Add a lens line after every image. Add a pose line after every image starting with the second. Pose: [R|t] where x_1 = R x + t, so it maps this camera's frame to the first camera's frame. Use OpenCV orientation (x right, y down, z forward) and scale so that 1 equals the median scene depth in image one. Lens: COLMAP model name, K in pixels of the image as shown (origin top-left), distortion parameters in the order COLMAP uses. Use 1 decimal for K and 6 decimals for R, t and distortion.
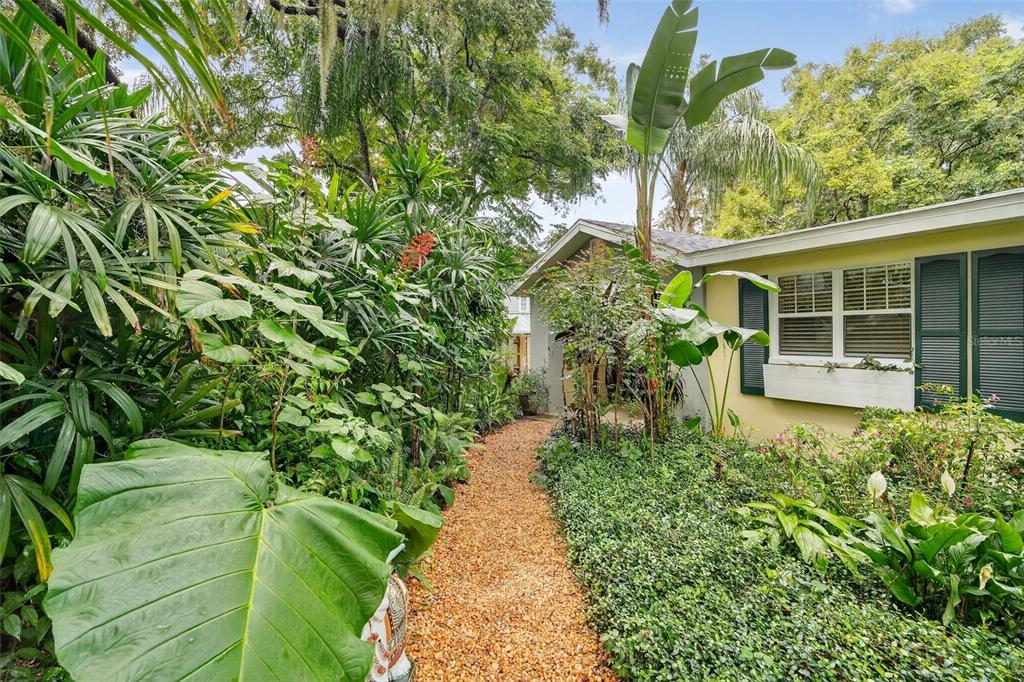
lens RADIAL K [[472.6, 0, 512.0], [0, 472.6, 341.0], [0, 0, 1]] dist [0.003455, -0.006949]
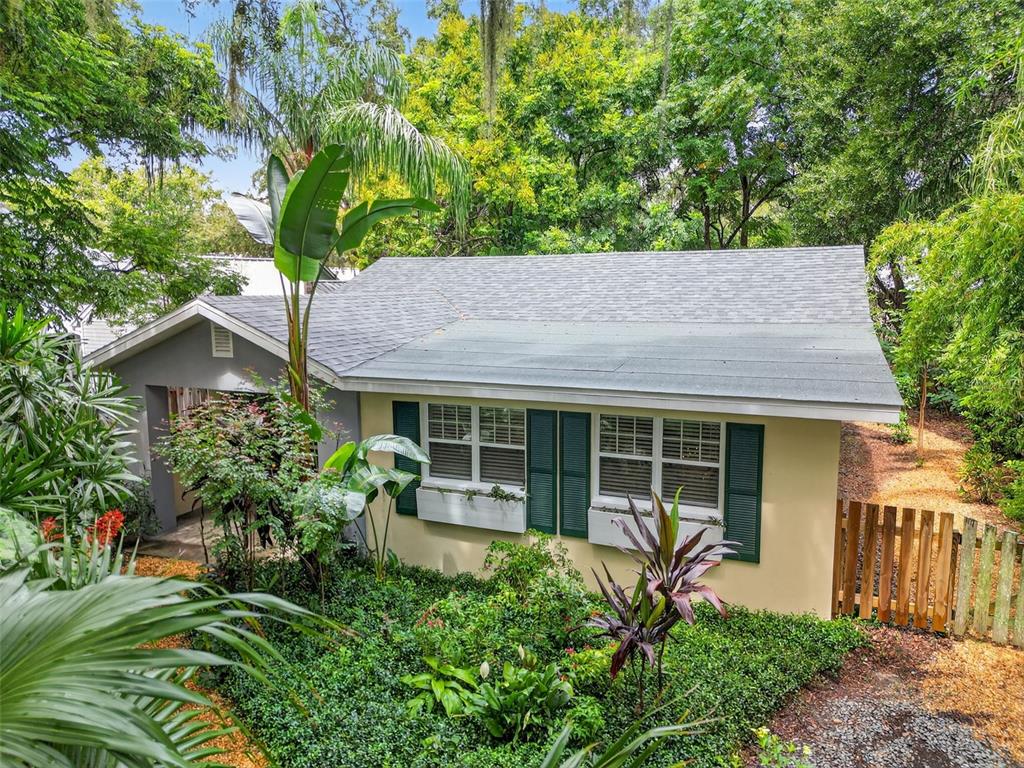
lens RADIAL K [[723.1, 0, 512.0], [0, 723.1, 384.0], [0, 0, 1]] dist [0.038165, -0.003683]
pose [[0.807868, -0.070484, 0.585134, -0.187025], [0.004039, 0.993462, 0.114093, -0.320956], [-0.589350, -0.089808, 0.802870, -0.333643]]
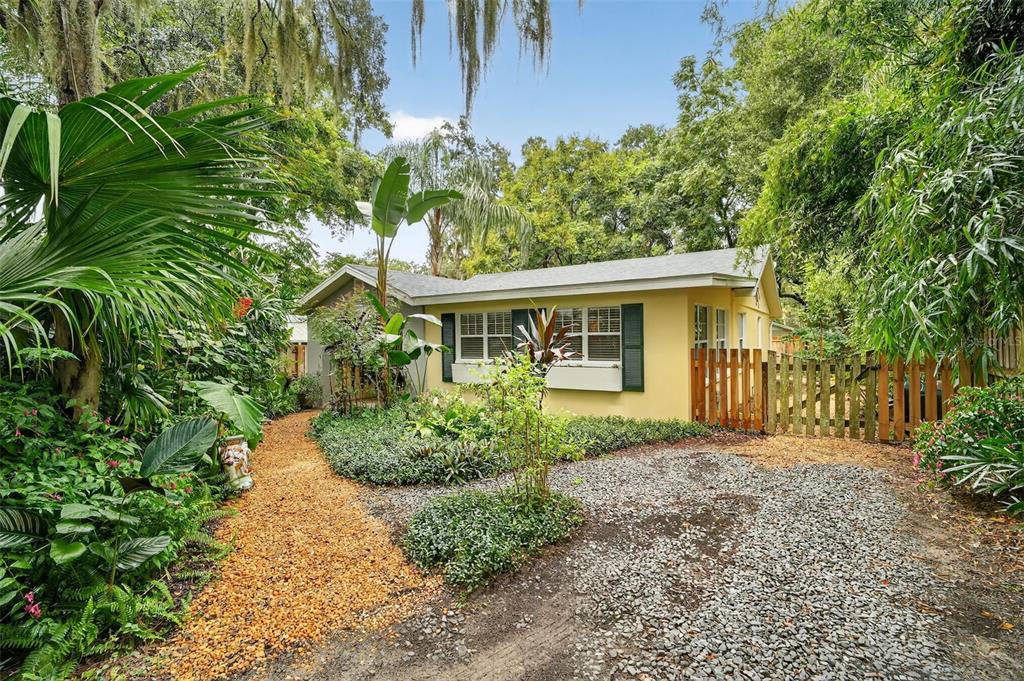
lens RADIAL K [[472.6, 0, 512.0], [0, 472.6, 340.5], [0, 0, 1]] dist [0.003455, -0.006949]
pose [[0.903020, 0.002825, 0.429590, -0.016130], [0.004431, 0.999864, -0.015891, -0.007901], [-0.429576, 0.016253, 0.902884, -0.598418]]
